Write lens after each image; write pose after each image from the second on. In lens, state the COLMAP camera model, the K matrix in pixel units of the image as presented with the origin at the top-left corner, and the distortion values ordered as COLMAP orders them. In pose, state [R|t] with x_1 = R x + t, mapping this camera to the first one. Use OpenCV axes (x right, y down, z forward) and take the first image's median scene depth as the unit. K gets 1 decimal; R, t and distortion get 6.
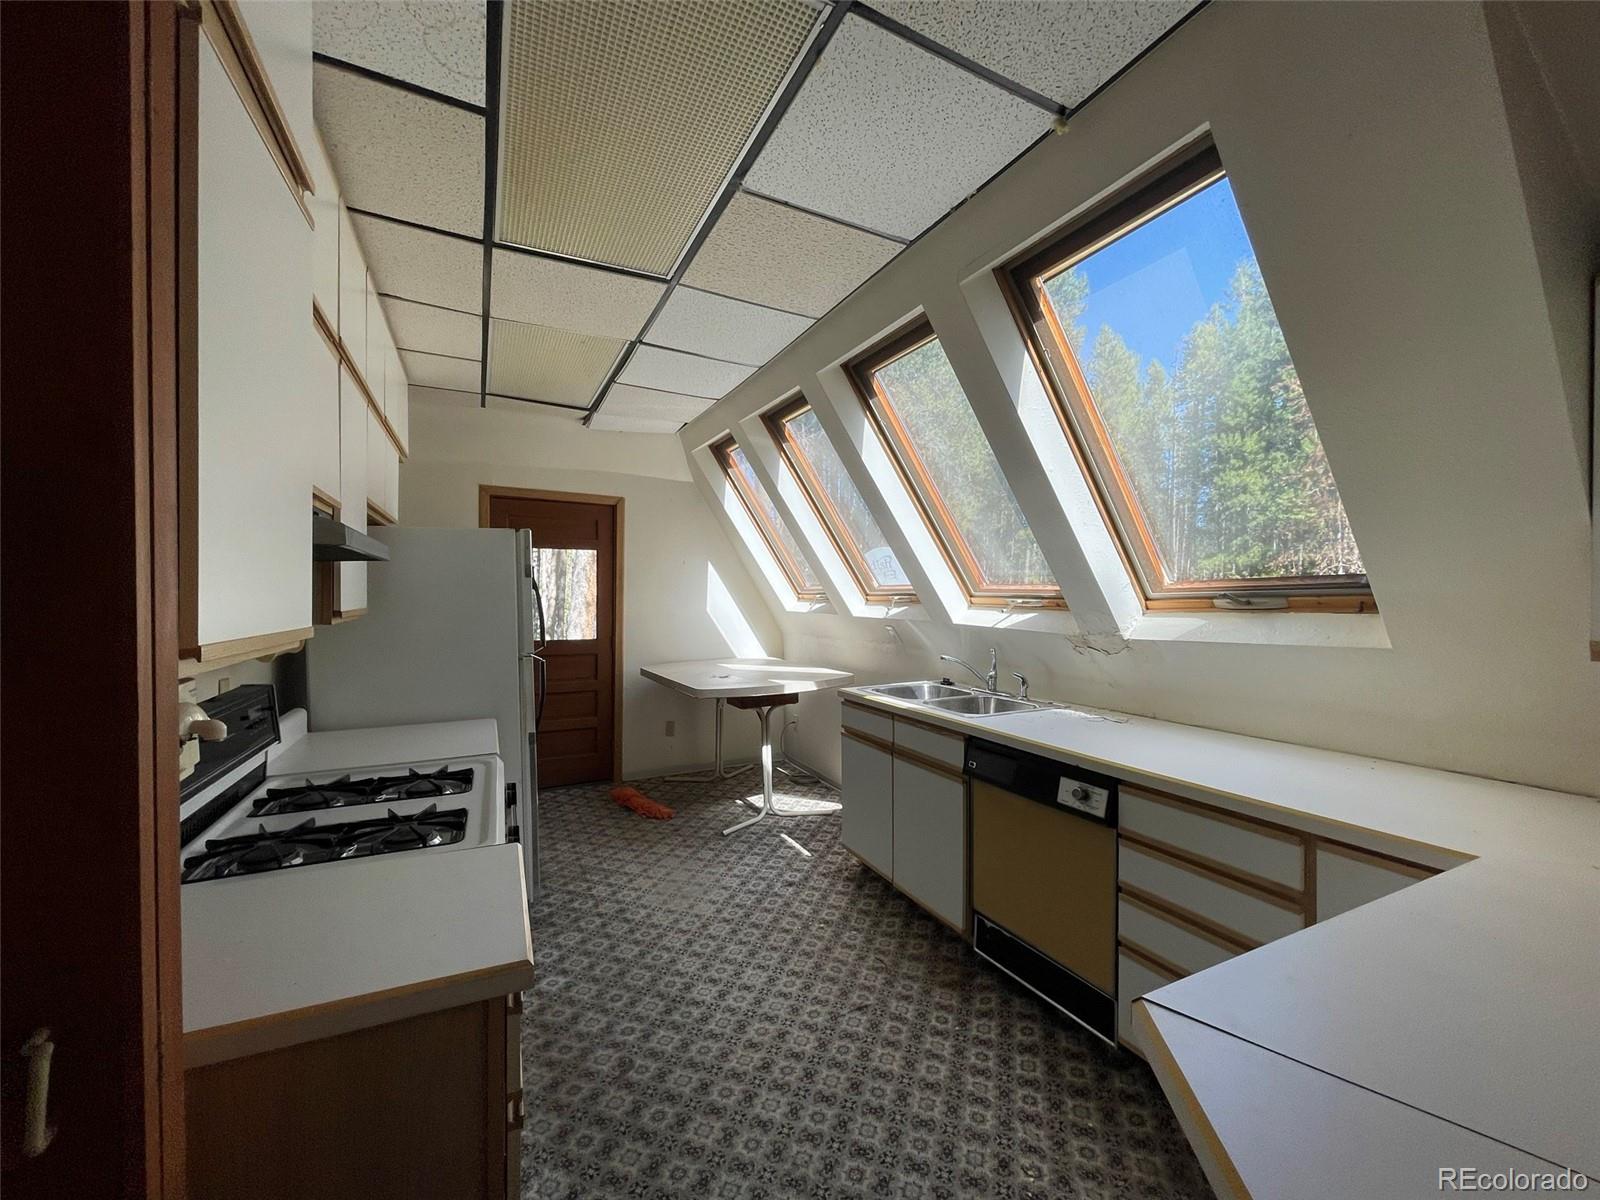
lens RADIAL K [[645.0, 0, 789.8], [0, 645.0, 602.7], [0, 0, 1]] dist [0.001411, 0.000141]
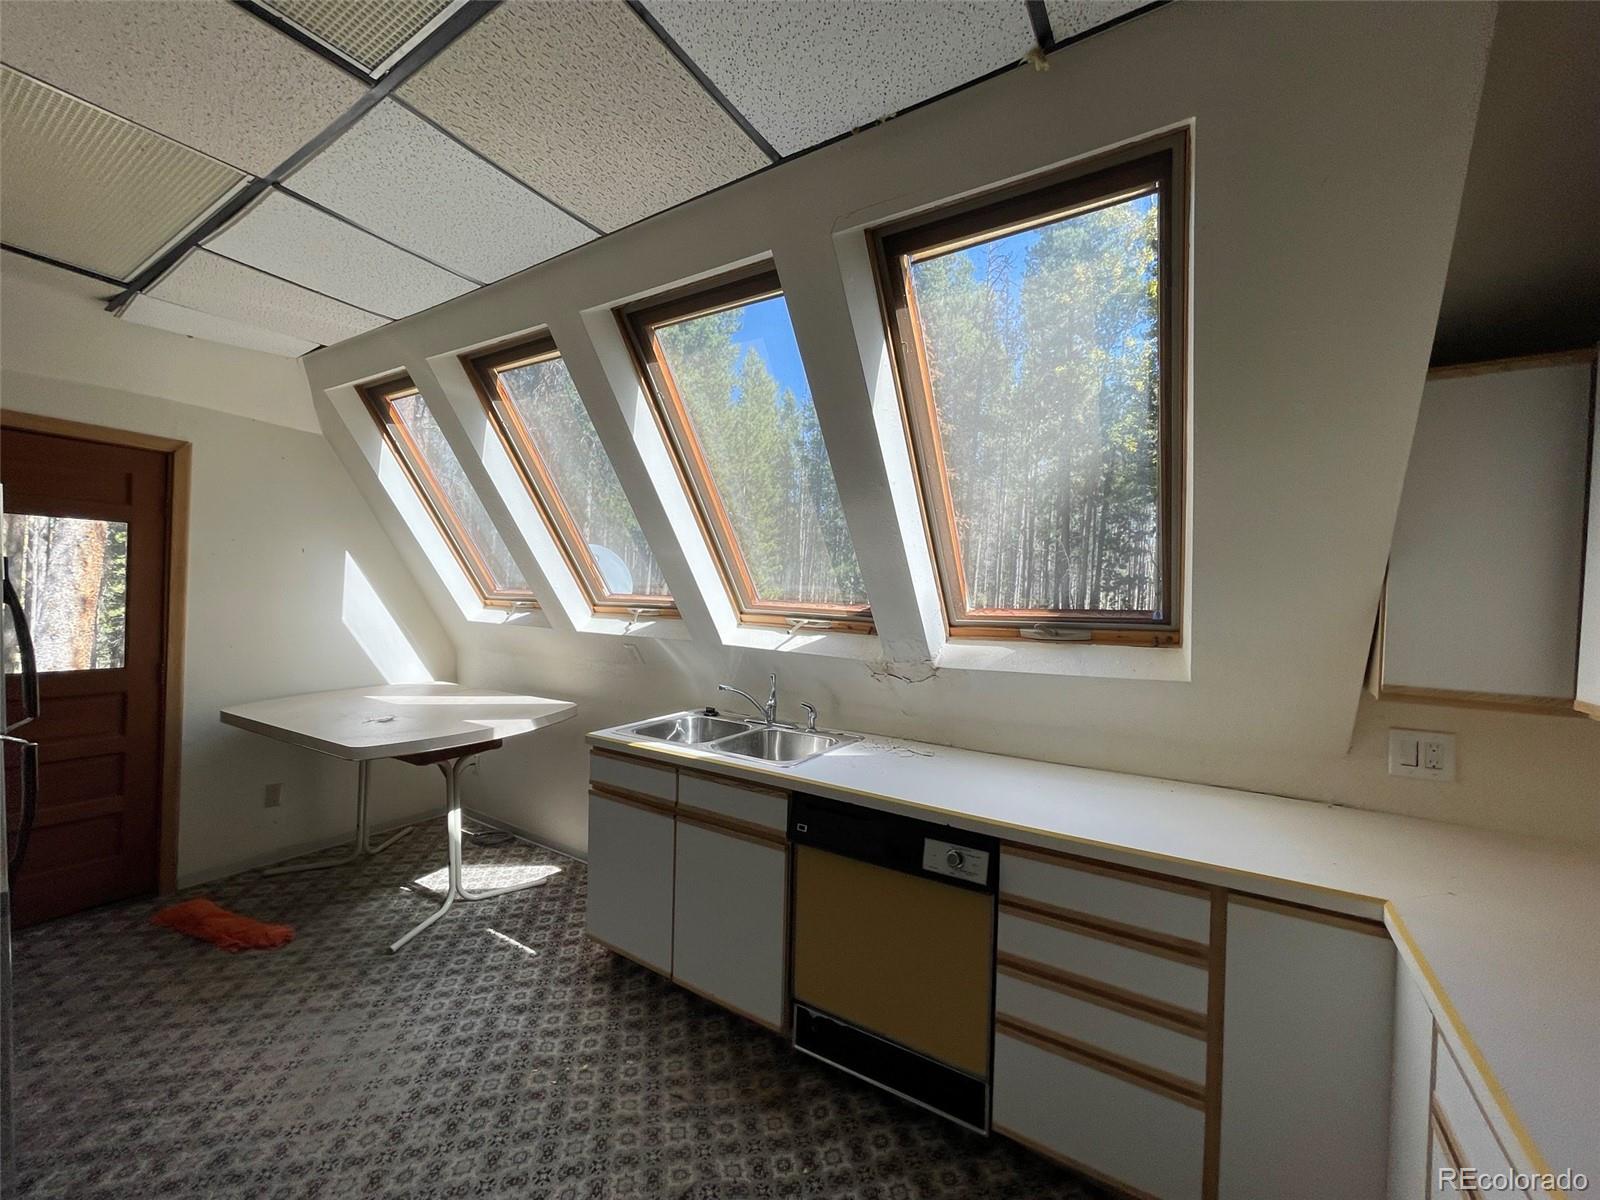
lens RADIAL K [[645.0, 0, 789.8], [0, 645.0, 602.7], [0, 0, 1]] dist [0.001411, 0.000141]
pose [[0.854480, 0.014538, 0.519280, -0.120920], [-0.019168, 0.999810, 0.003551, -0.029565], [-0.519130, -0.012988, 0.854597, 0.225290]]
